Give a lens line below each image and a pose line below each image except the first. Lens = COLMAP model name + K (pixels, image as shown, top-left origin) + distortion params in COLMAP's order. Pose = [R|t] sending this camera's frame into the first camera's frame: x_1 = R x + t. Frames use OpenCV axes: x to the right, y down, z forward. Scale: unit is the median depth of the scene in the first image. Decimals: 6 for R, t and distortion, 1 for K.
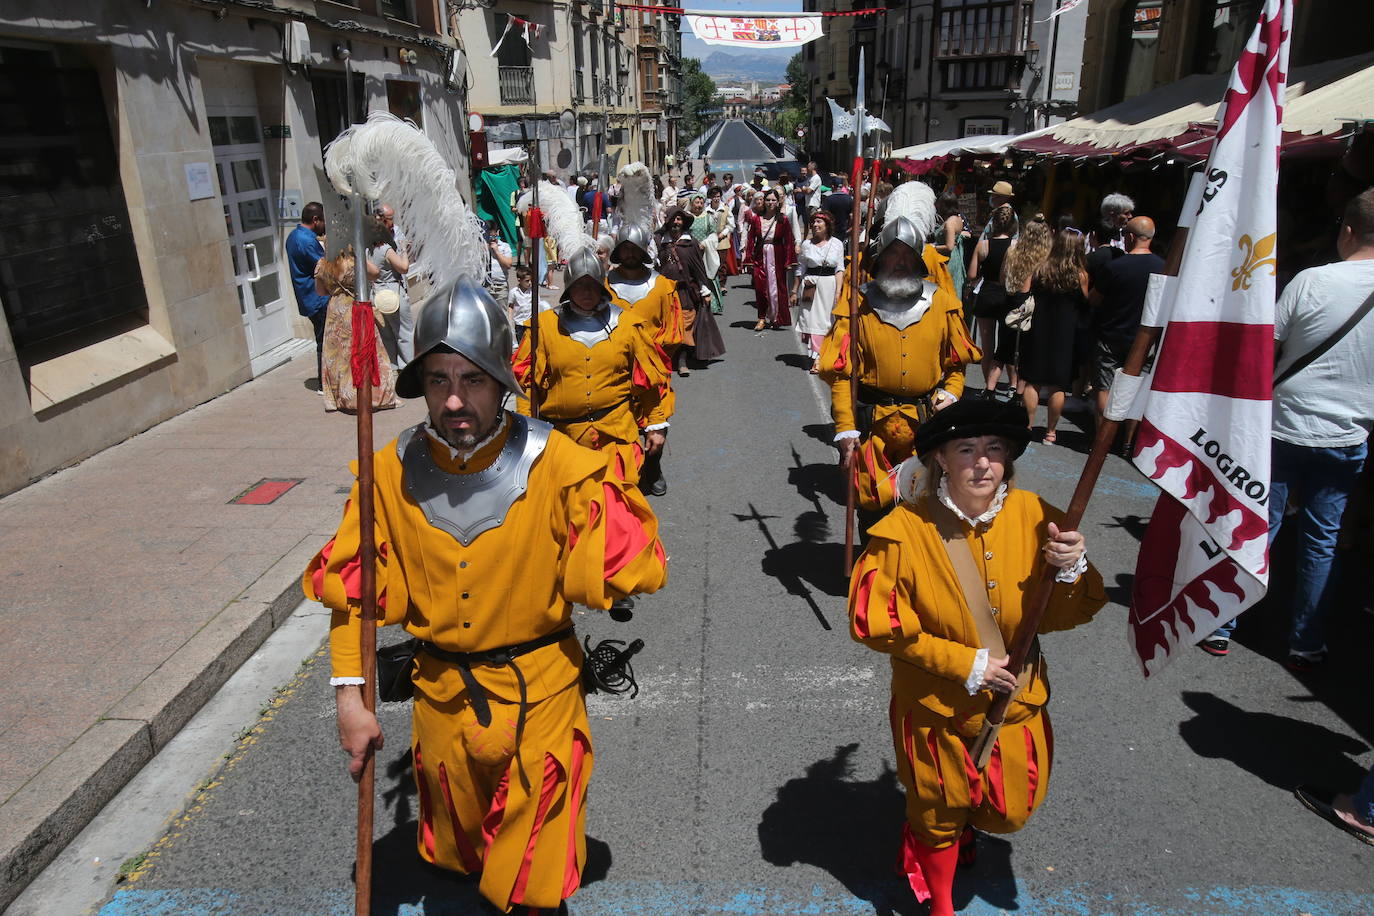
lens RADIAL K [[972.6, 0, 687.0], [0, 972.6, 458.0], [0, 0, 1]] dist [-0.036794, 0.070887]
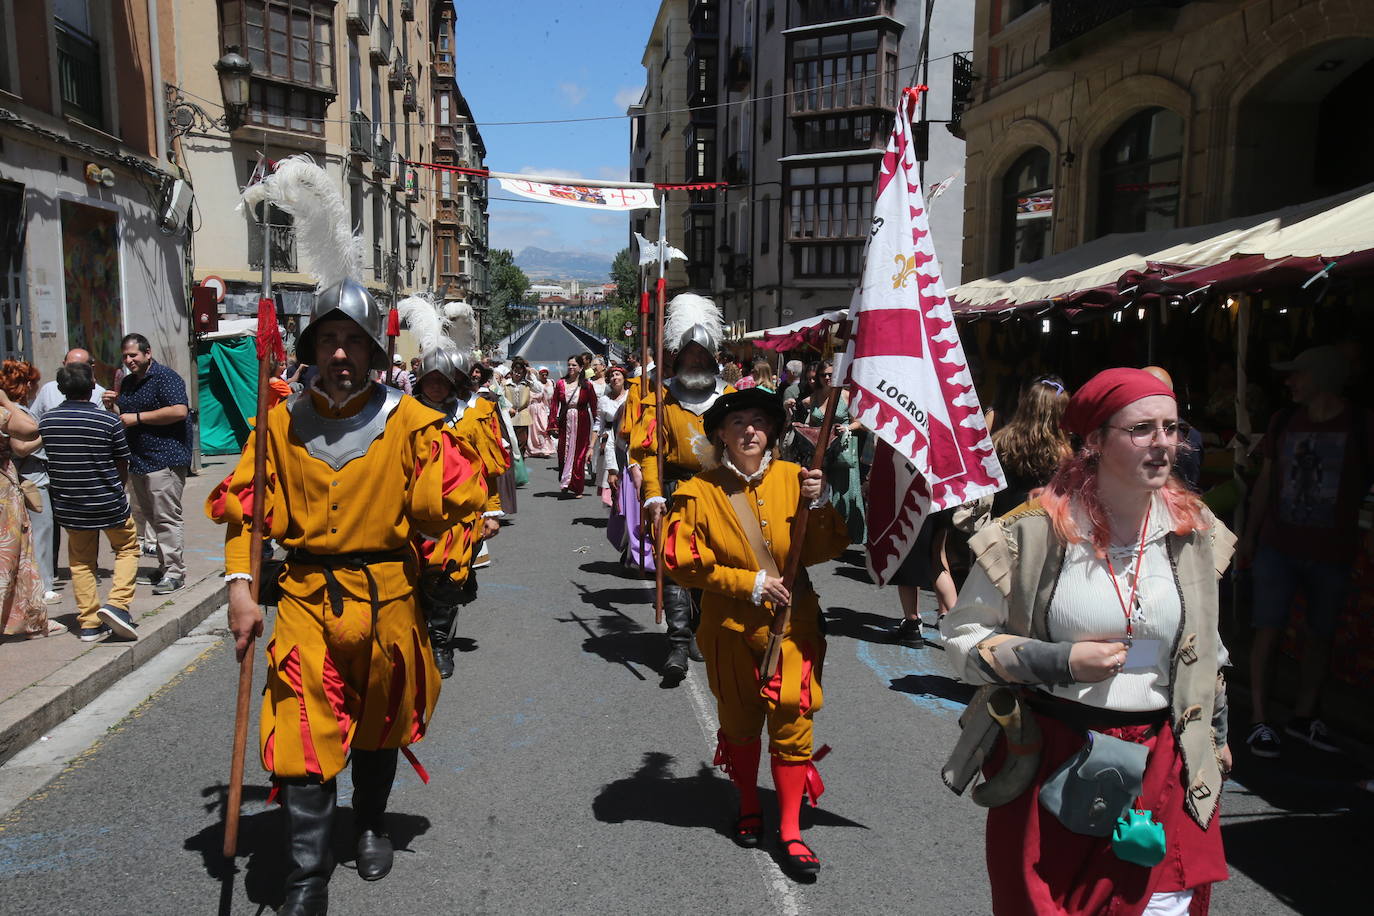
lens RADIAL K [[1180.6, 0, 678.7], [0, 1180.6, 459.3], [0, 0, 1]] dist [-0.009642, 0.101737]
pose [[0.987772, 0.014357, 0.155243, 0.004312], [0.019872, 0.976035, -0.216704, -0.000508], [-0.154634, 0.217139, 0.963815, 0.058955]]
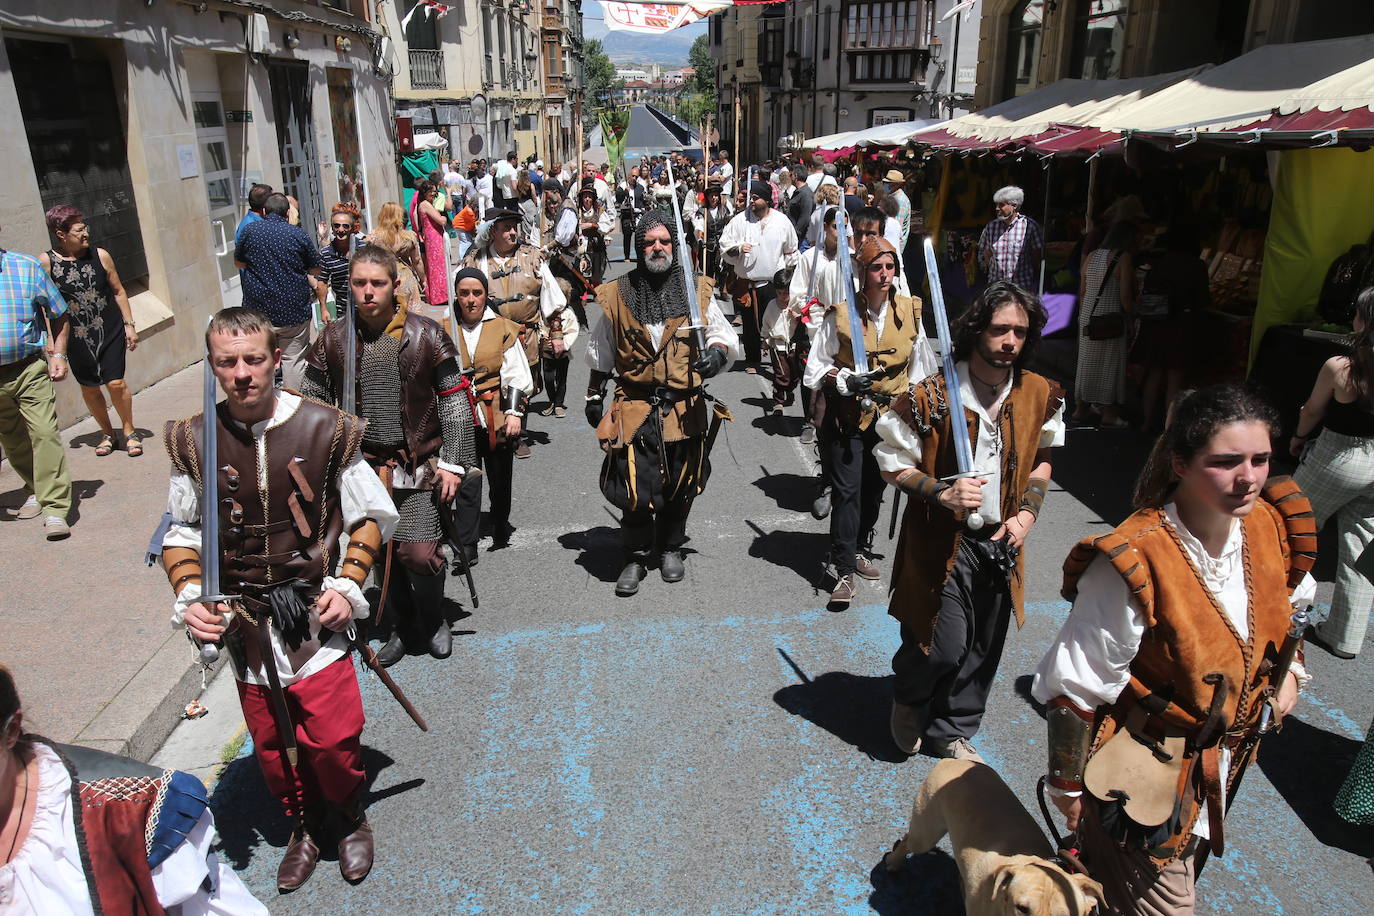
lens RADIAL K [[1034.1, 0, 687.0], [0, 1034.1, 458.0], [0, 0, 1]] dist [-0.022466, 0.068393]
pose [[0.995521, -0.016296, 0.093122, -0.017230], [0.016833, 0.999846, -0.004984, 0.021056], [-0.093027, 0.006529, 0.995642, -0.070078]]
